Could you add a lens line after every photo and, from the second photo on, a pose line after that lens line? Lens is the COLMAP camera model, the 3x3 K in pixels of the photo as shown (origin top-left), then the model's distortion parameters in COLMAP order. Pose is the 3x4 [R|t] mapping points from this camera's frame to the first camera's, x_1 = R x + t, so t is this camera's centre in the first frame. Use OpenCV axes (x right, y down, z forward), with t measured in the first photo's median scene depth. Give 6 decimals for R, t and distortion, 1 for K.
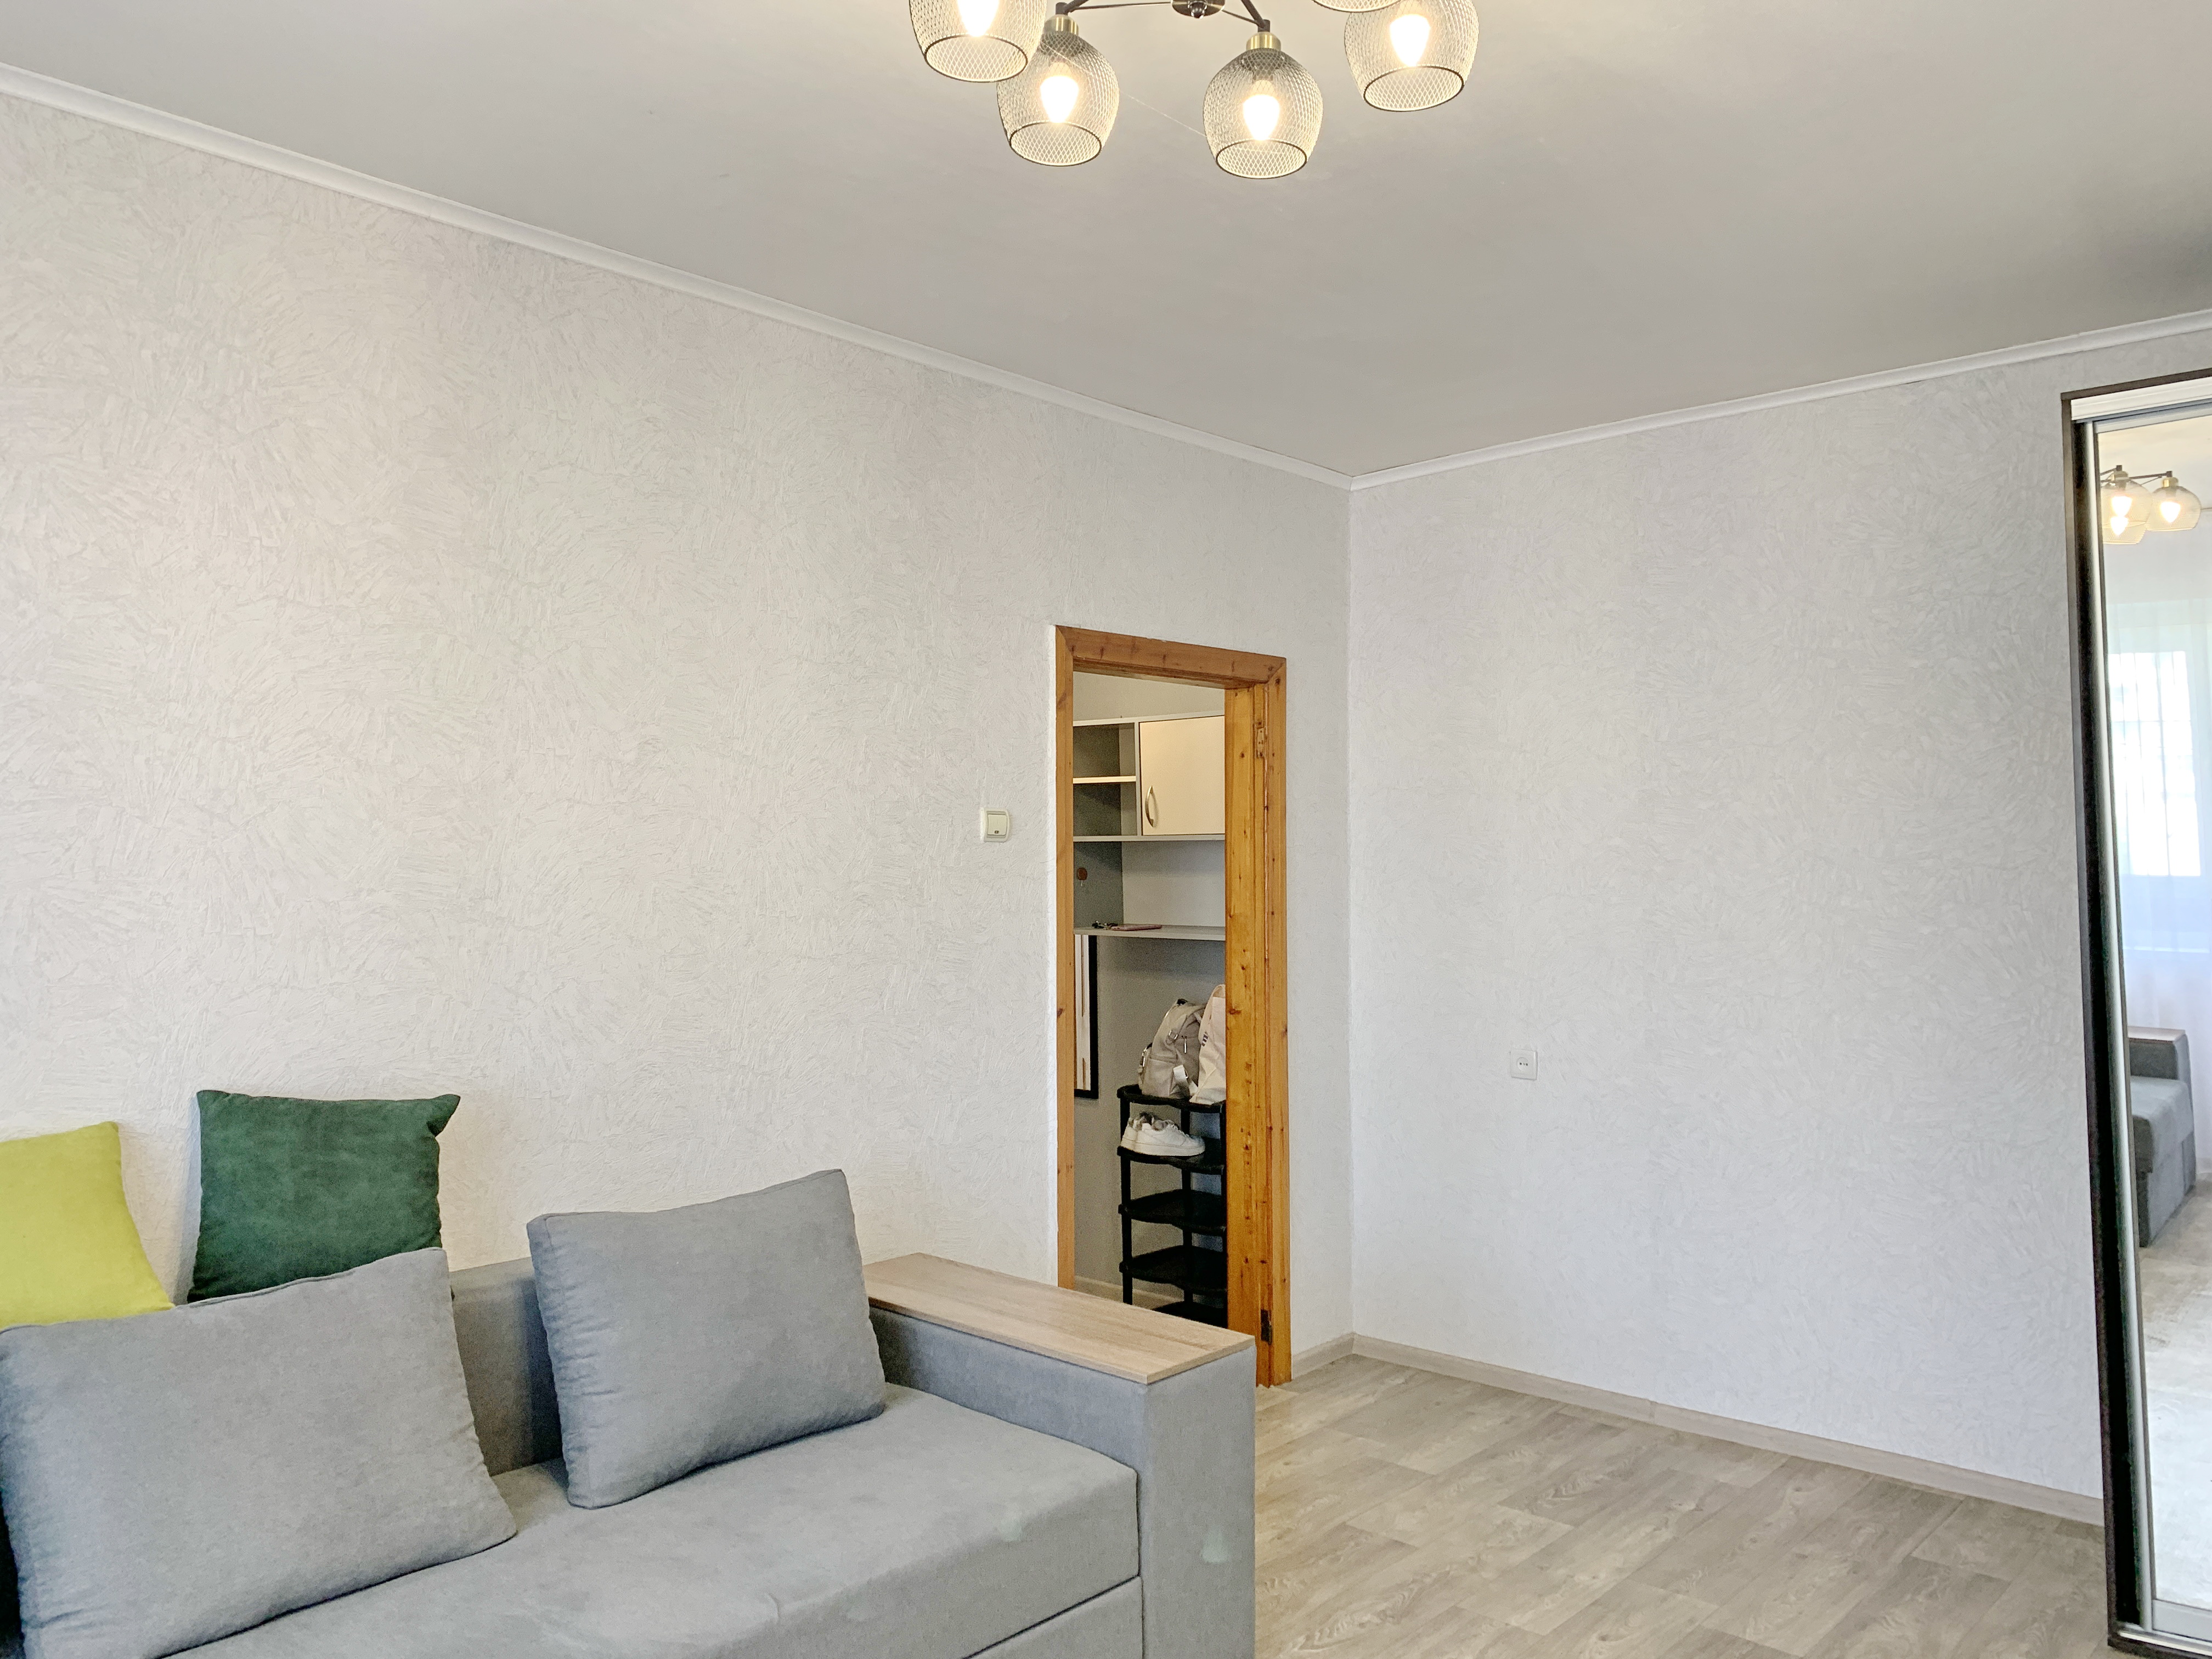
lens RADIAL K [[1711.9, 0, 1103.2], [0, 1711.9, 801.2], [0, 0, 1]] dist [0.027379, -0.039074]
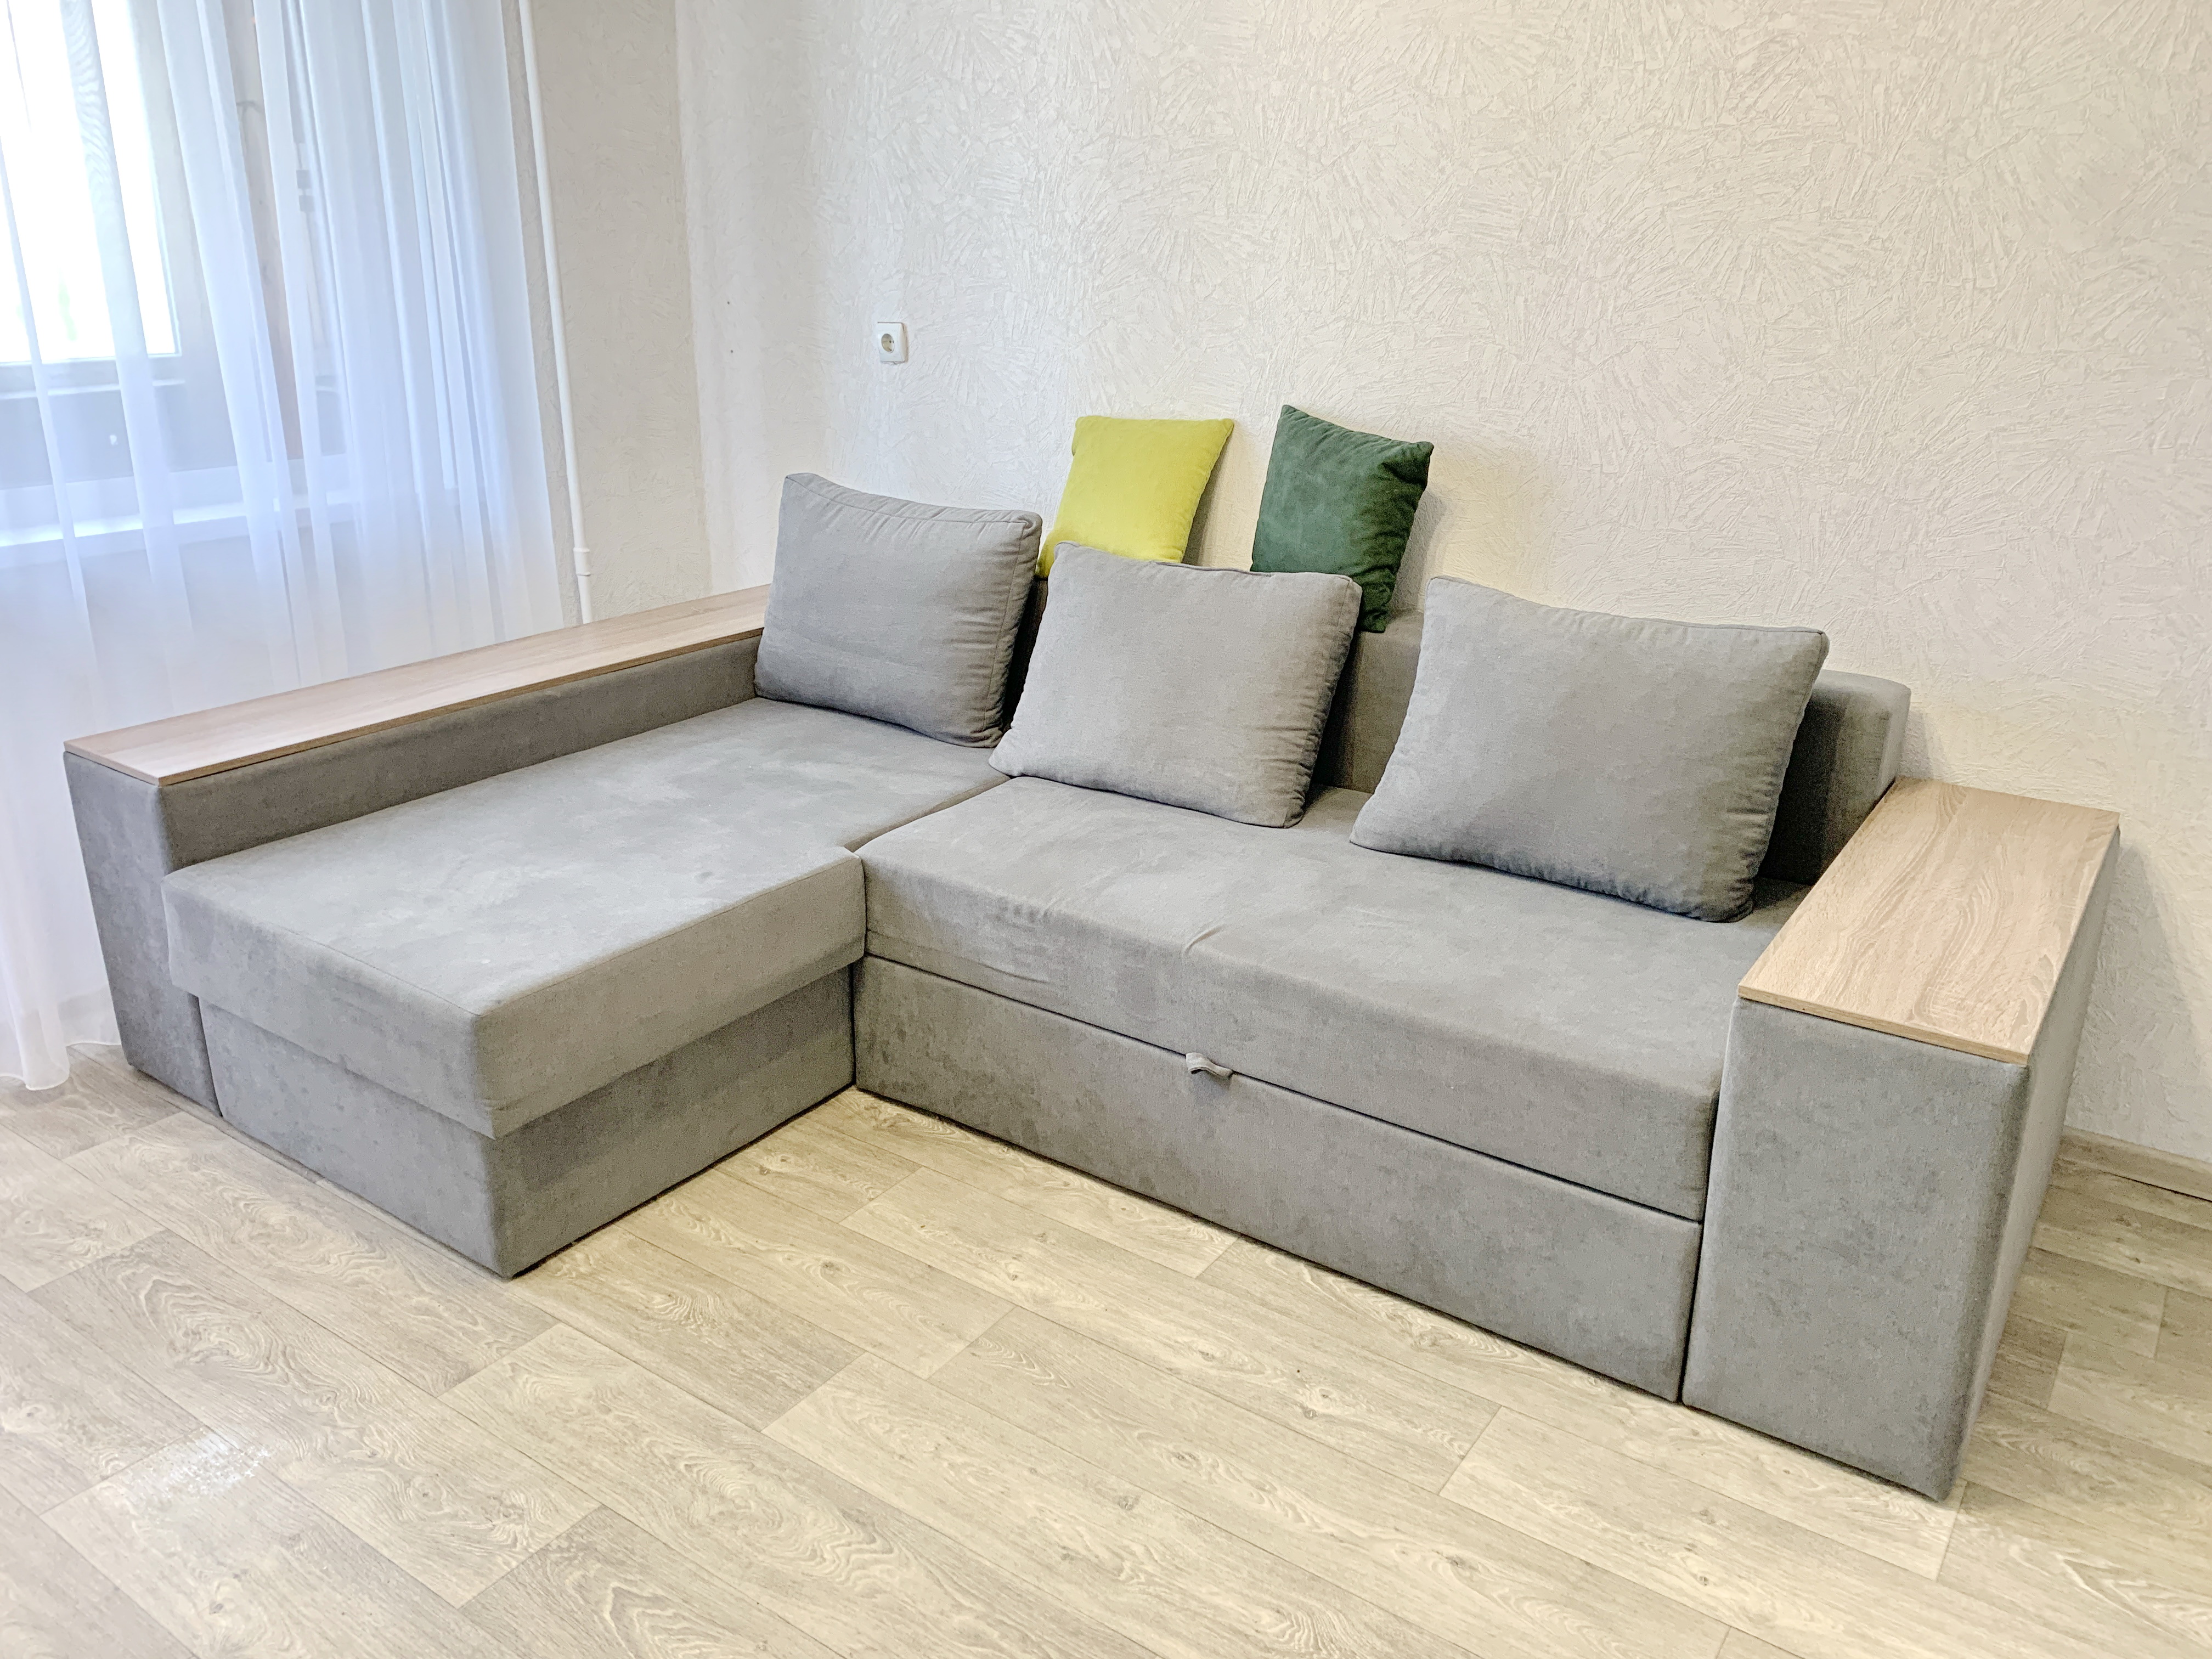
lens RADIAL K [[1693.8, 0, 1104.4], [0, 1693.8, 821.7], [0, 0, 1]] dist [-0.009164, -0.002970]
pose [[0.107750, 0.345501, -0.932212, 0.800103], [0.031870, 0.935989, 0.350584, 0.028594], [0.993667, -0.067485, 0.089842, 0.900859]]
